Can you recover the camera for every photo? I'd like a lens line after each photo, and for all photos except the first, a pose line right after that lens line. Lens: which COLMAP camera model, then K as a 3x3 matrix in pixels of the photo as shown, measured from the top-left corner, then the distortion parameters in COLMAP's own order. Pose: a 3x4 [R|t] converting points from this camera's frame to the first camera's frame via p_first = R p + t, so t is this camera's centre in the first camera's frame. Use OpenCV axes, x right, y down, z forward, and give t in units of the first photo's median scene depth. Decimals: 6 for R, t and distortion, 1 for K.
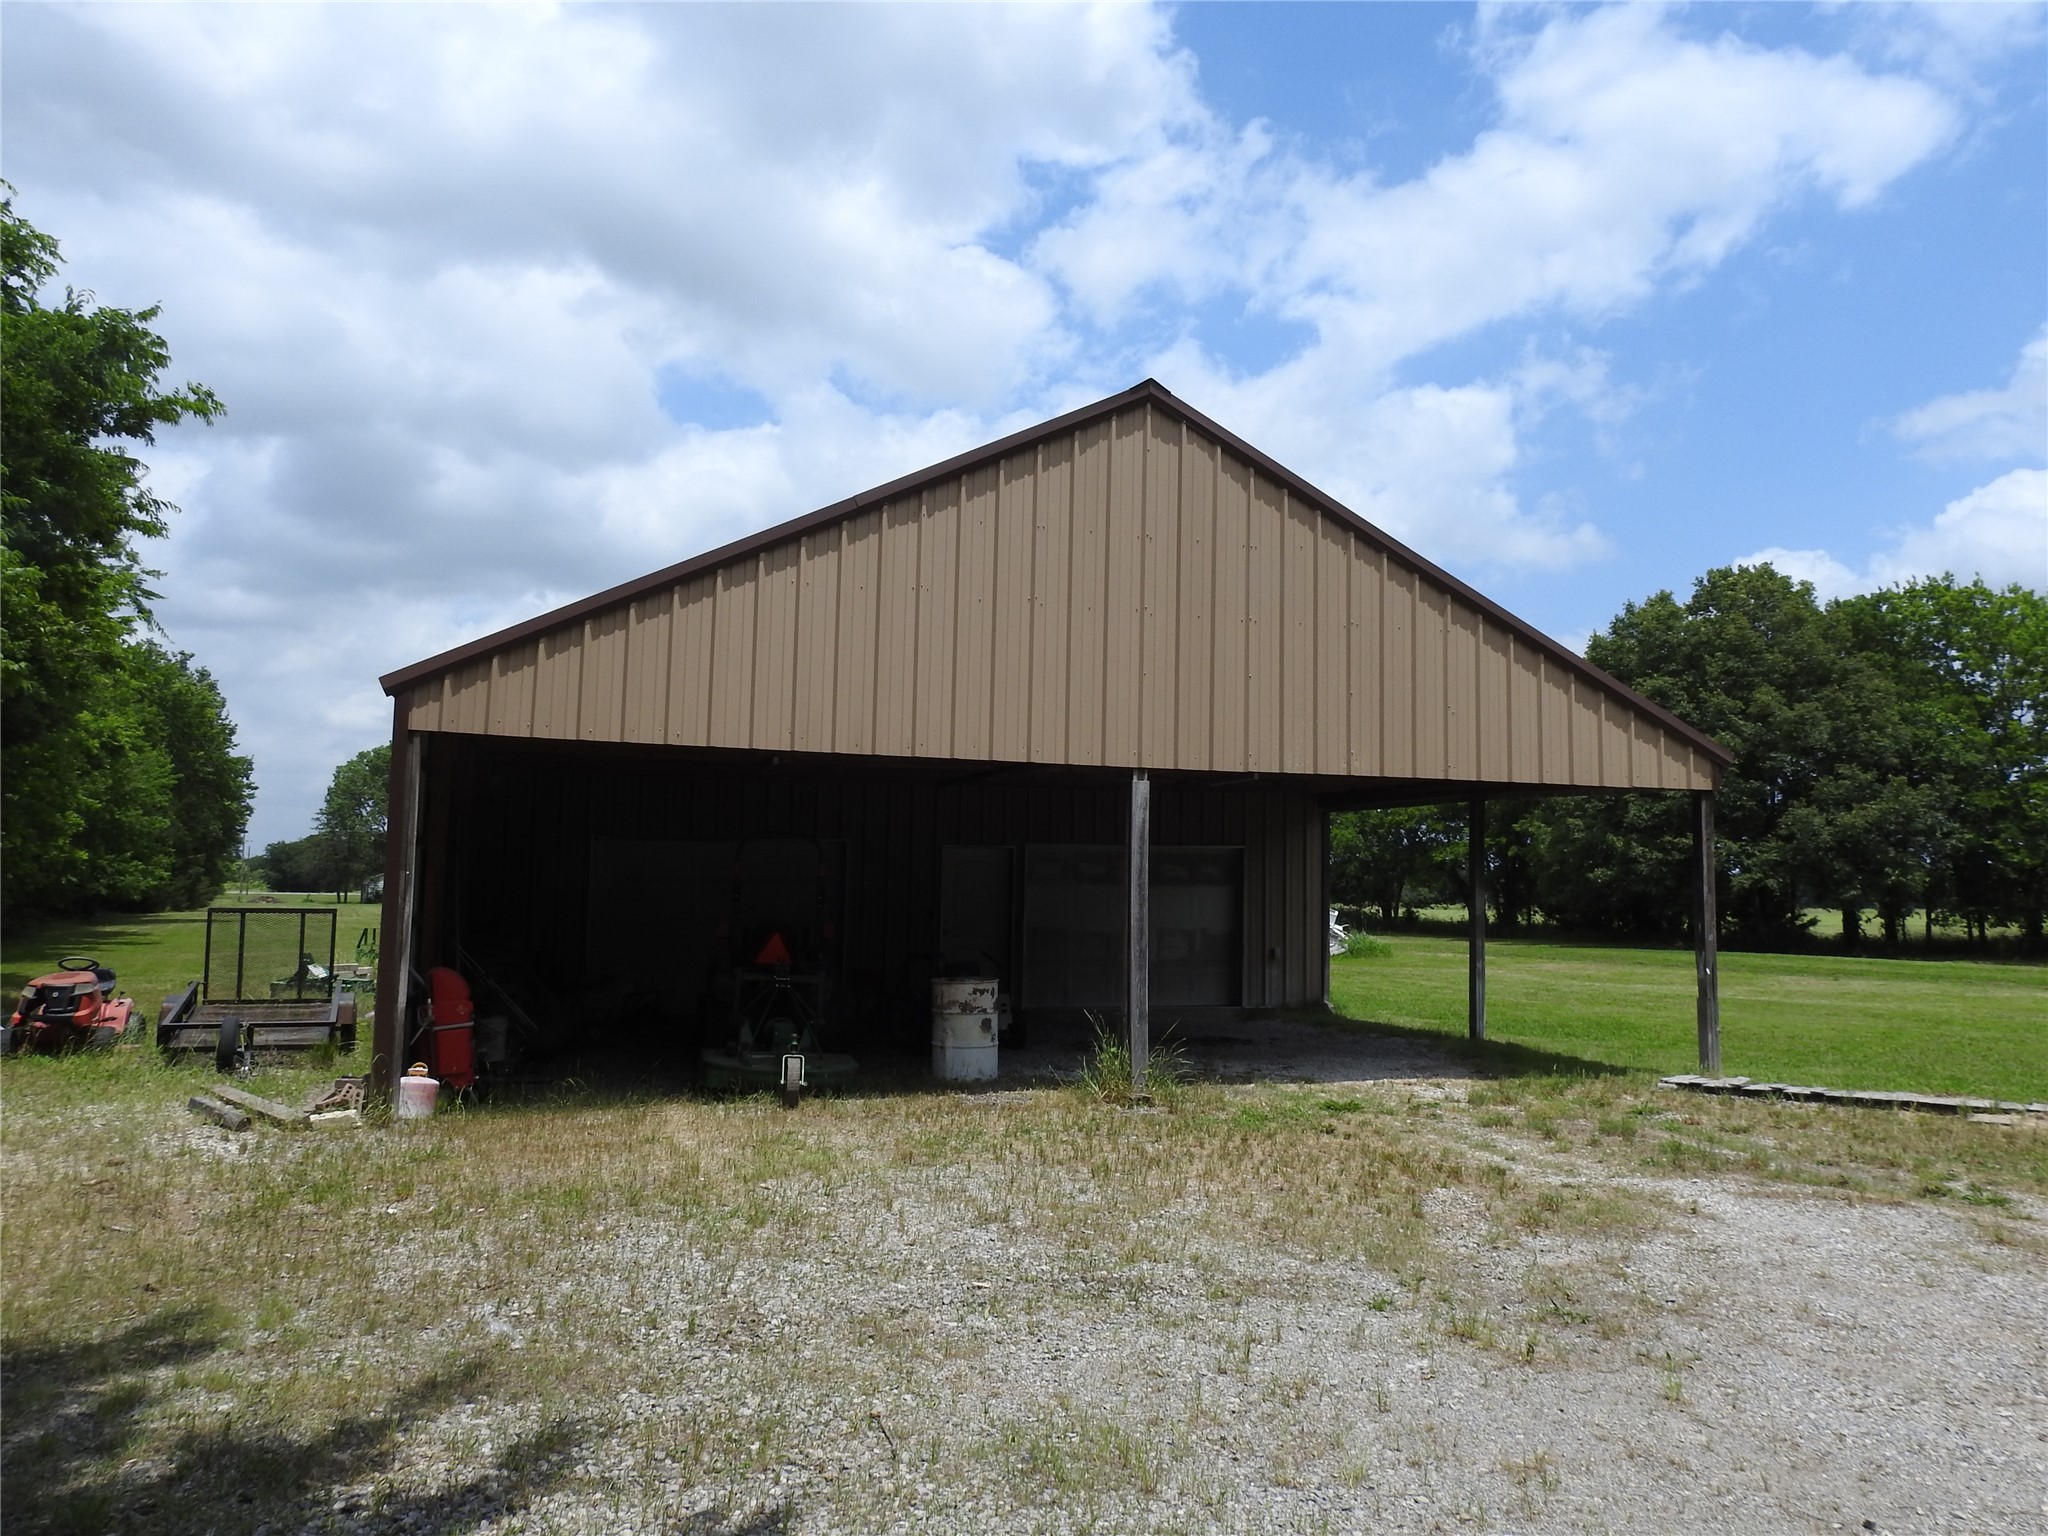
lens RADIAL K [[1389.4, 0, 1034.6], [0, 1389.4, 768.3], [0, 0, 1]] dist [-0.001710, -0.000064]
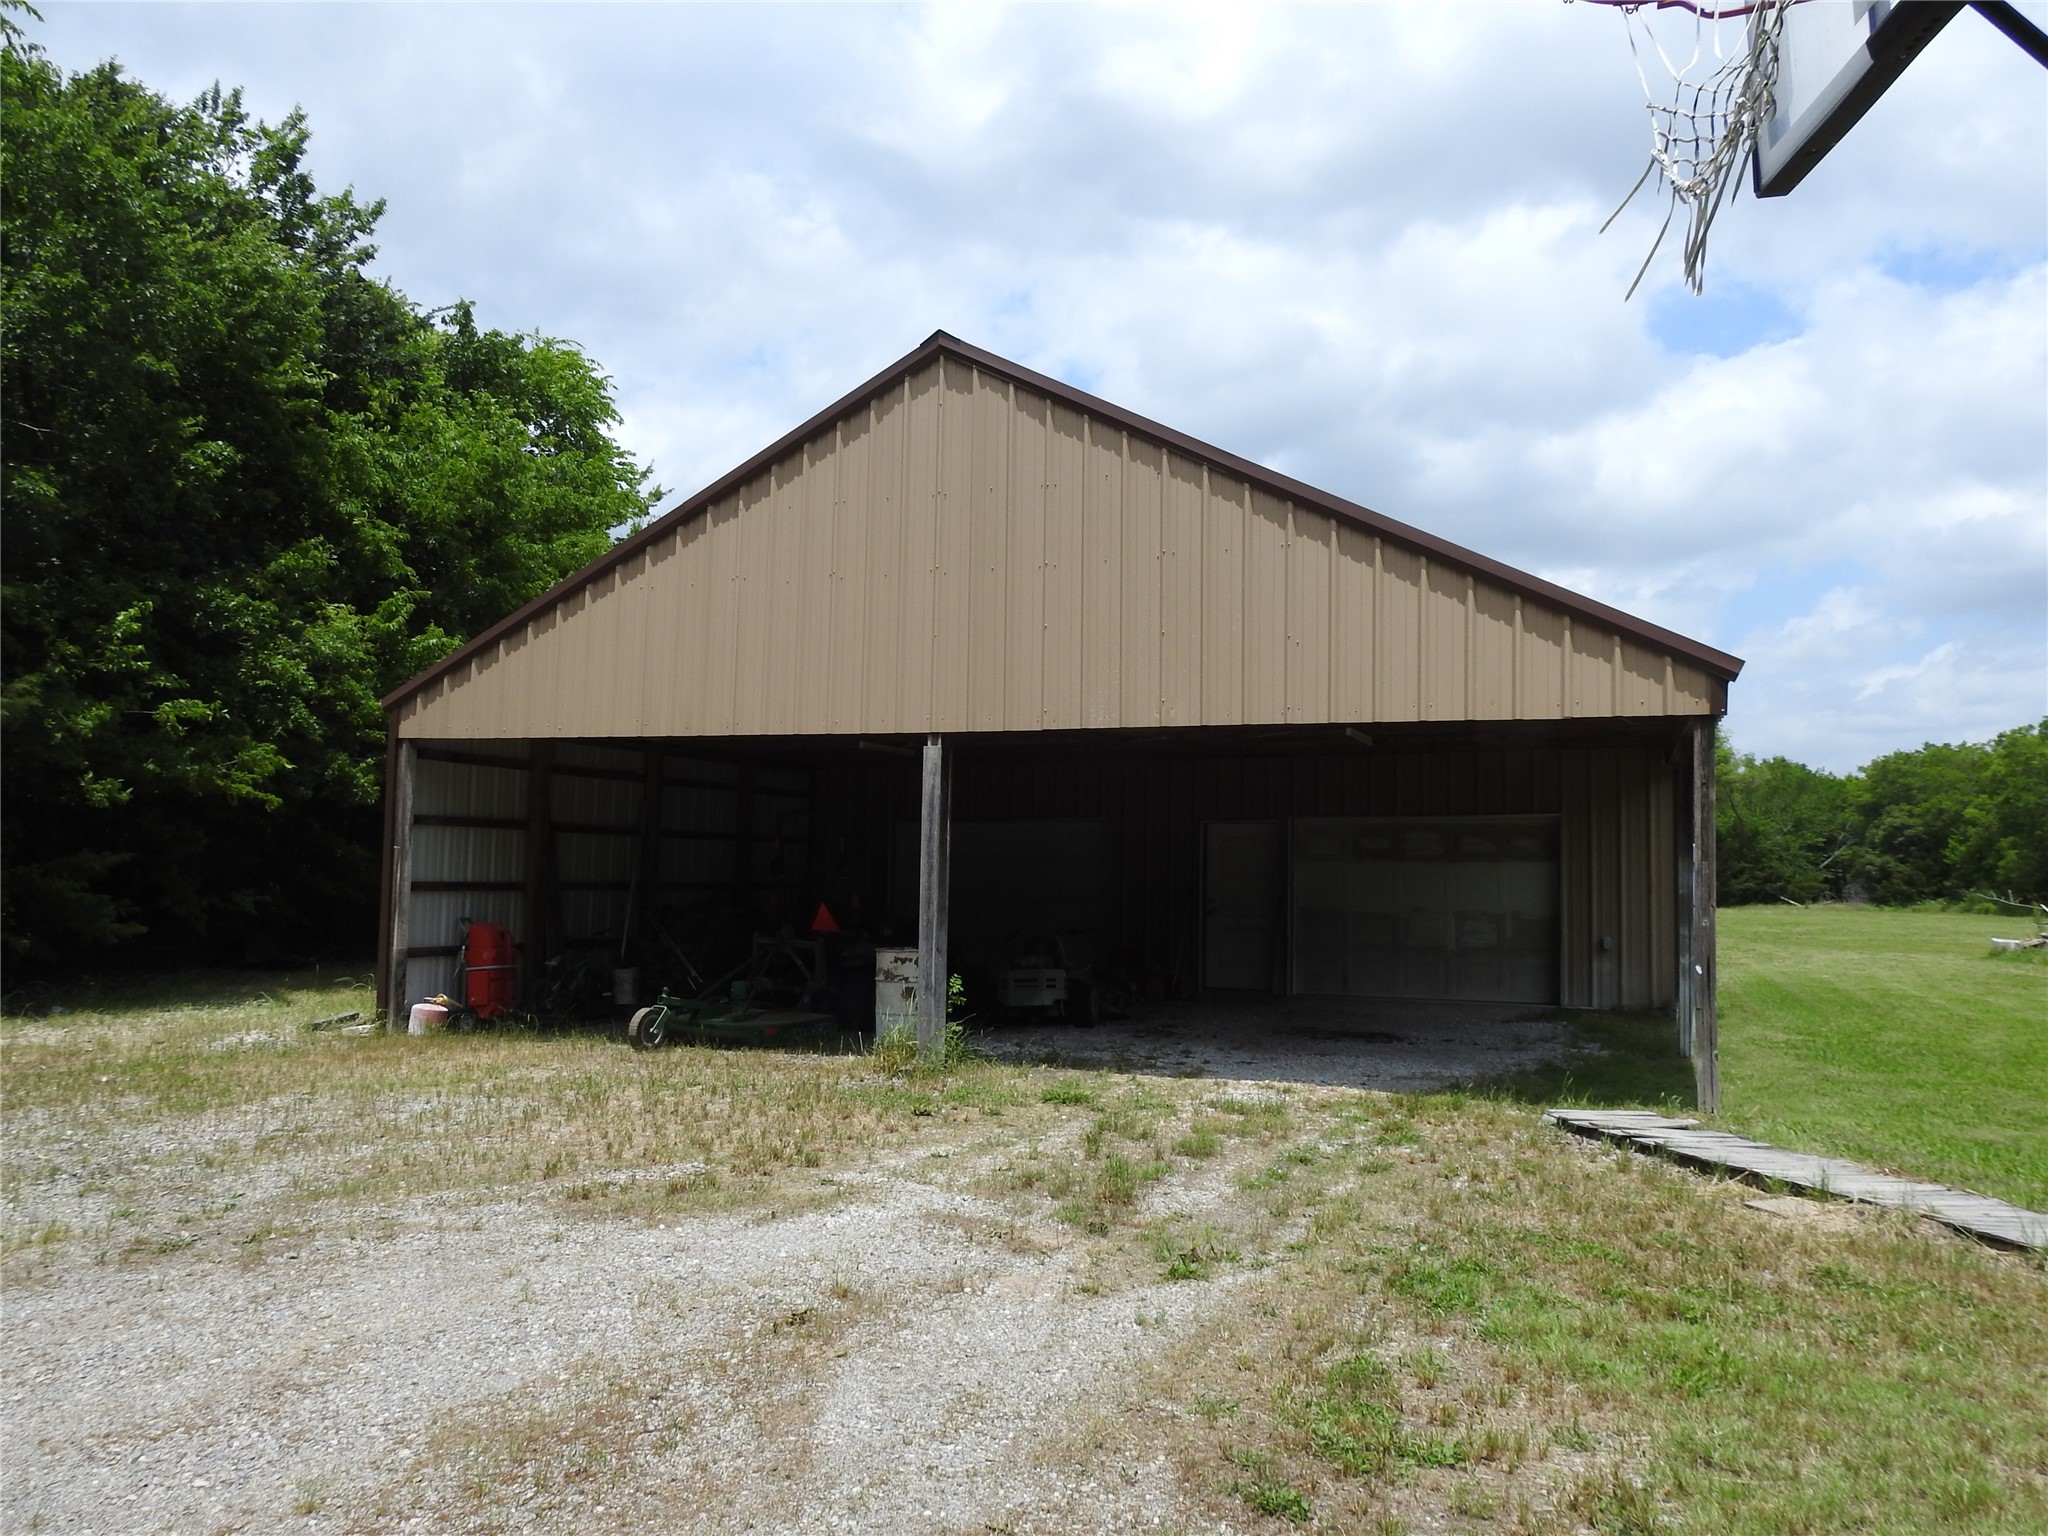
lens RADIAL K [[1389.4, 0, 1034.6], [0, 1389.4, 768.3], [0, 0, 1]] dist [-0.001710, -0.000064]
pose [[0.808524, -0.045476, -0.586704, 0.690513], [0.050029, 0.998712, -0.008467, 0.035654], [0.586333, -0.022507, 0.809757, 0.249421]]
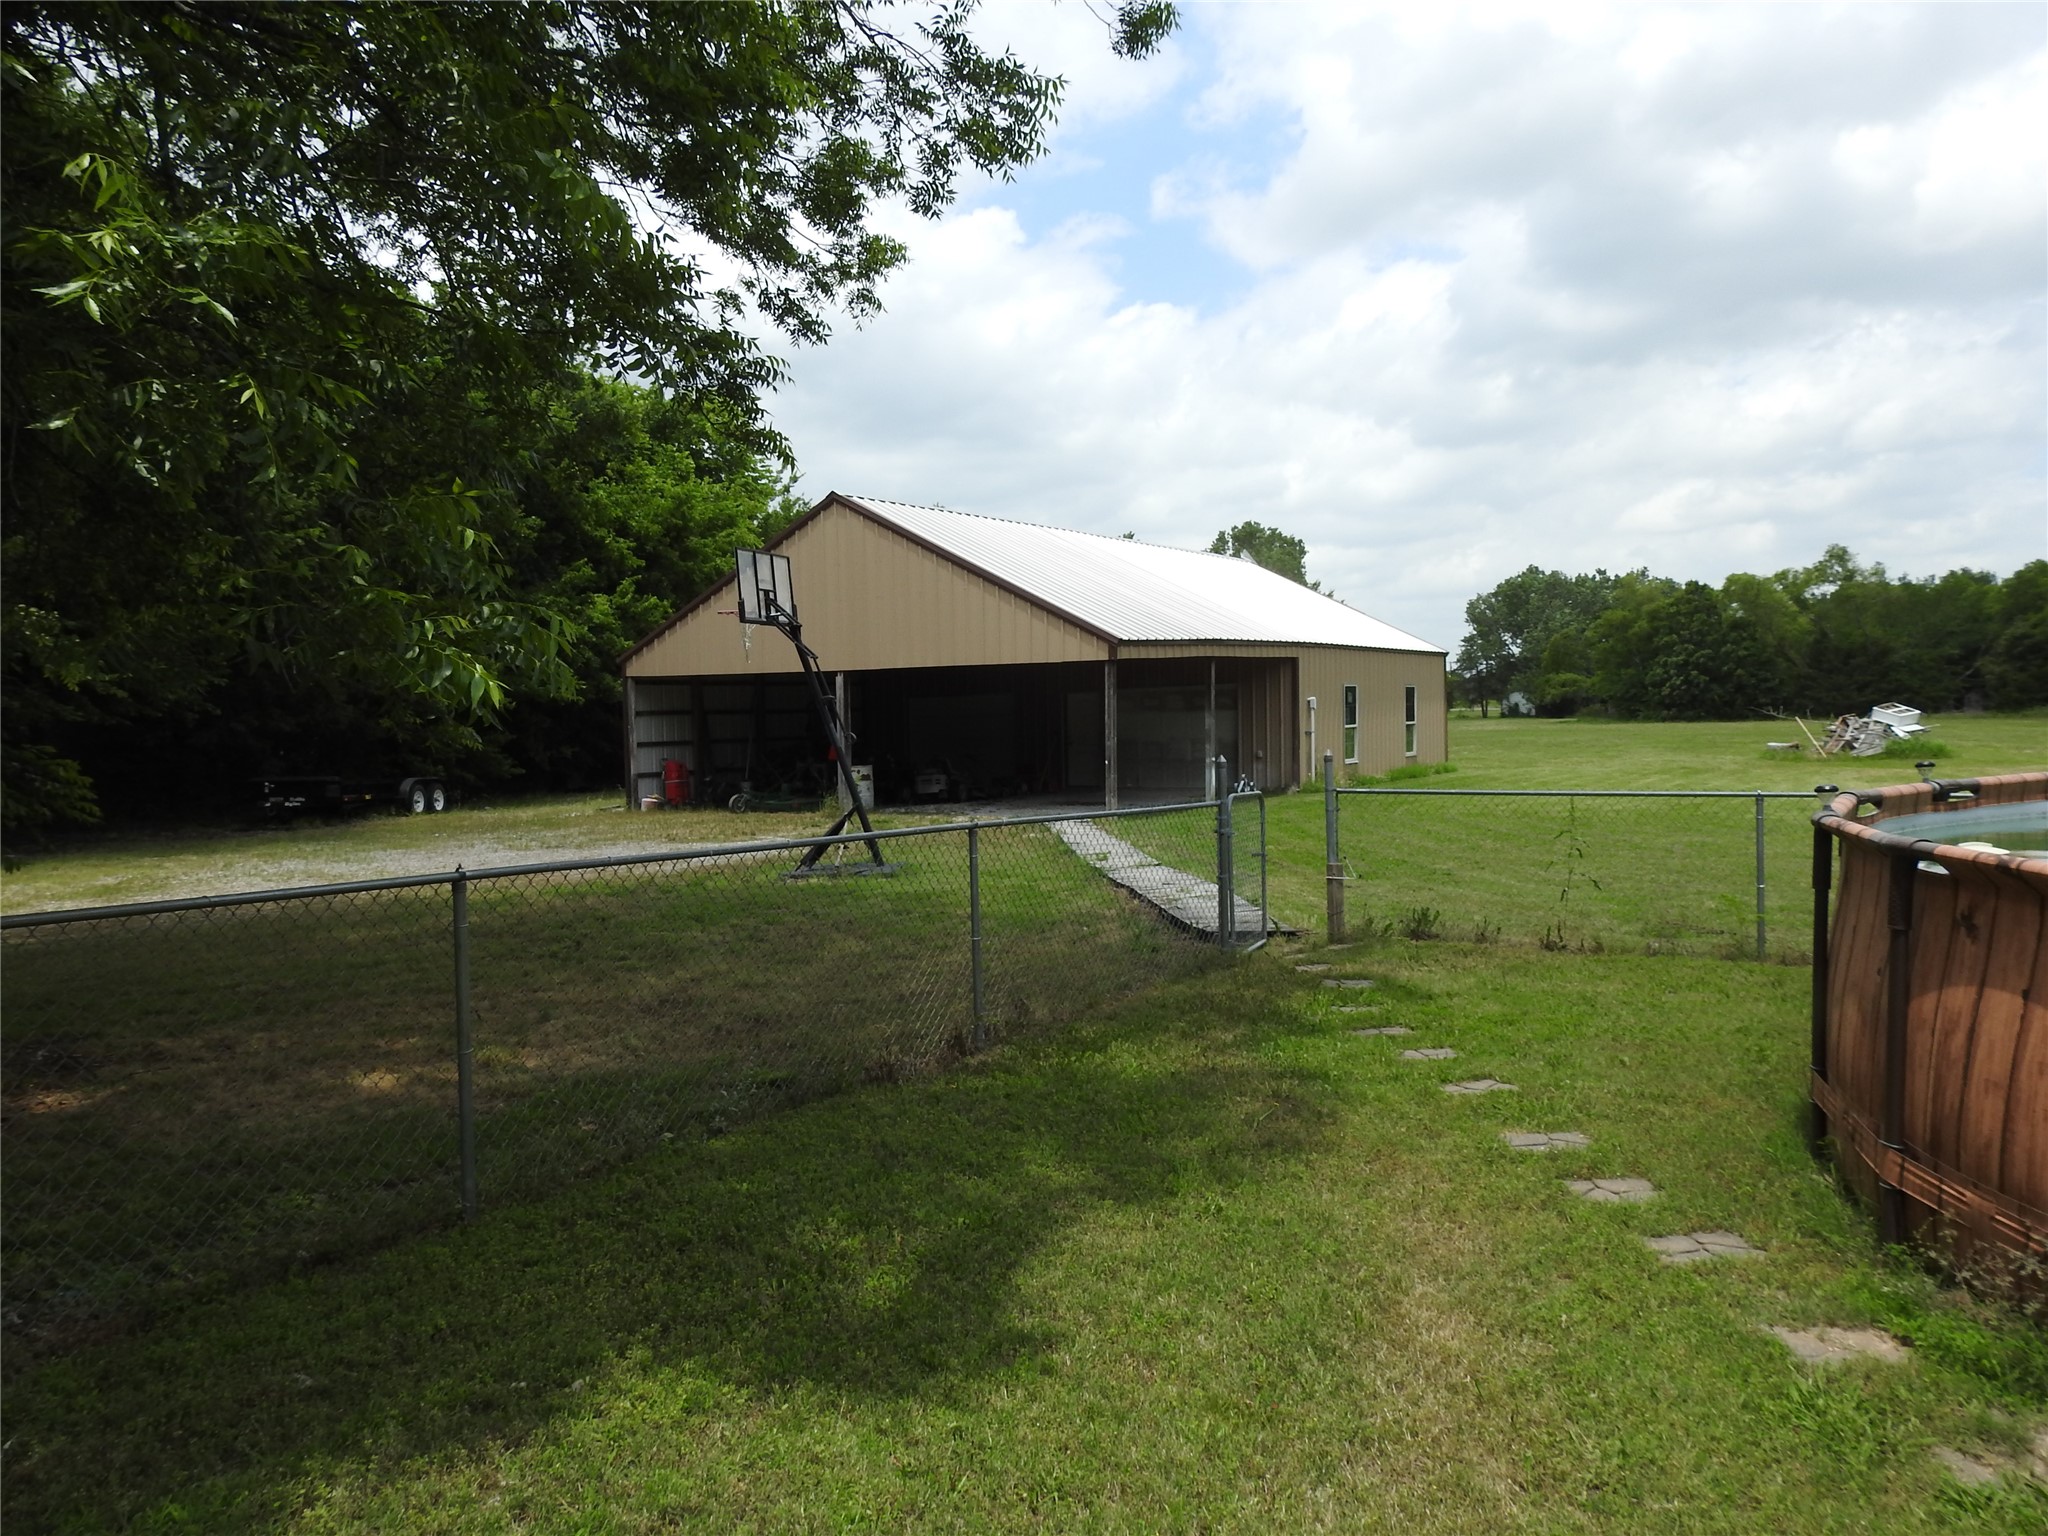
lens RADIAL K [[1389.4, 0, 1034.6], [0, 1389.4, 768.3], [0, 0, 1]] dist [-0.001710, -0.000064]
pose [[0.684557, 0.000533, -0.728959, 1.865262], [0.099208, 0.990627, 0.093890, -0.021874], [0.722176, -0.136592, 0.678088, -0.289651]]
